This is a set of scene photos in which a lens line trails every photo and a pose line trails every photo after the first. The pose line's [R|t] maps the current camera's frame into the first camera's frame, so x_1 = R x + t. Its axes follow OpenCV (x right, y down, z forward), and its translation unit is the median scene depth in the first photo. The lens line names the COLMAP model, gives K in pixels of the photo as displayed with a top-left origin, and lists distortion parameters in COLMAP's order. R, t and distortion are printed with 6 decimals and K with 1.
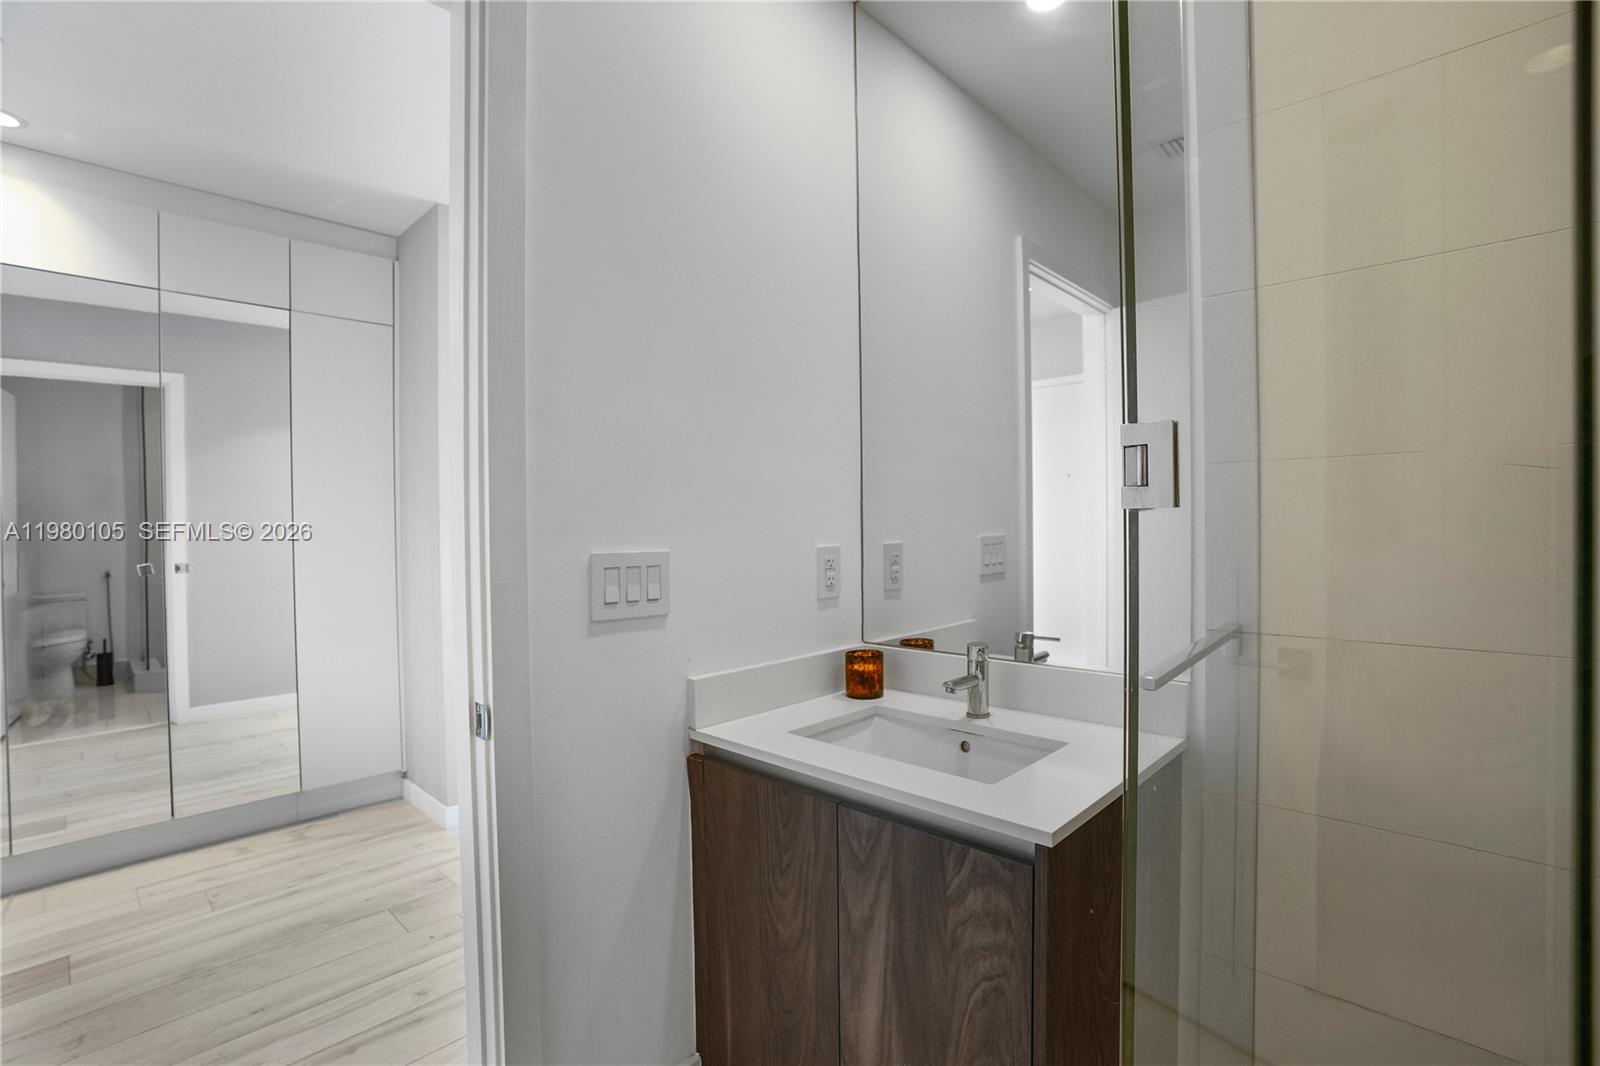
lens RADIAL K [[747.6, 0, 802.1], [0, 747.6, 528.8], [0, 0, 1]] dist [-0.069604, 0.030513]
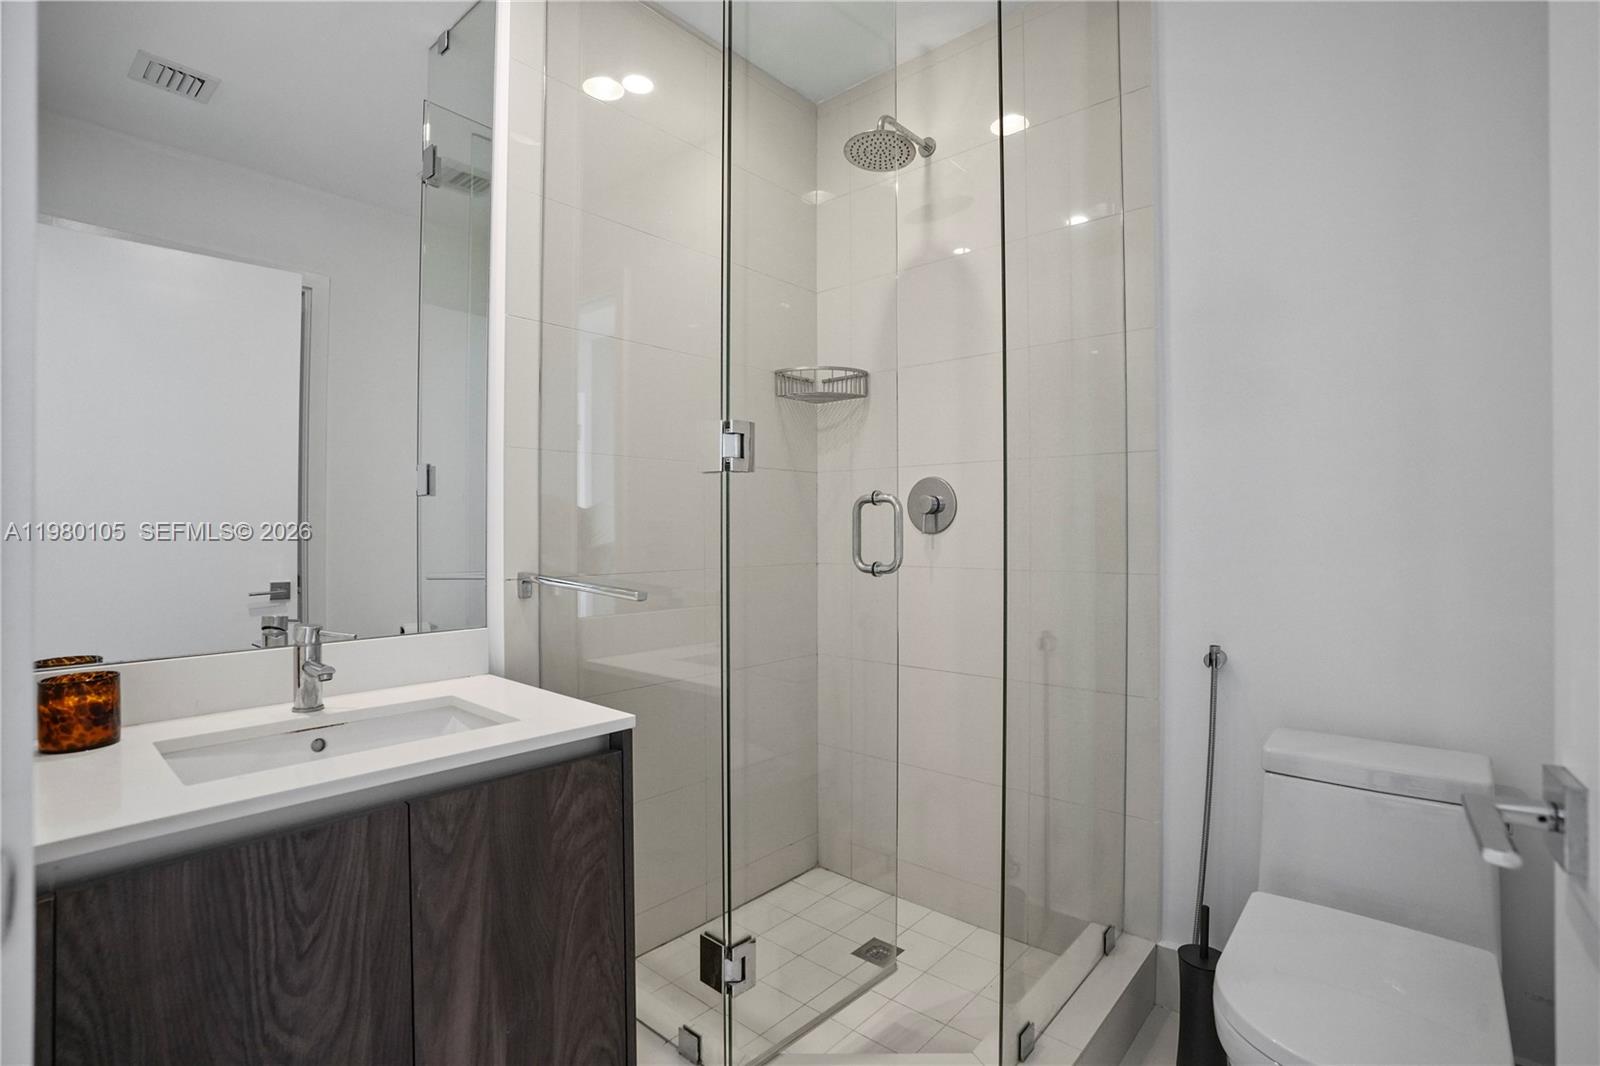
lens RADIAL K [[747.6, 0, 802.1], [0, 747.6, 528.8], [0, 0, 1]] dist [-0.069604, 0.030513]
pose [[-0.023048, 0.023552, 0.999457, -0.807626], [0.023211, 0.999466, -0.023016, 0.095062], [-0.999465, 0.022668, -0.023582, 0.587372]]
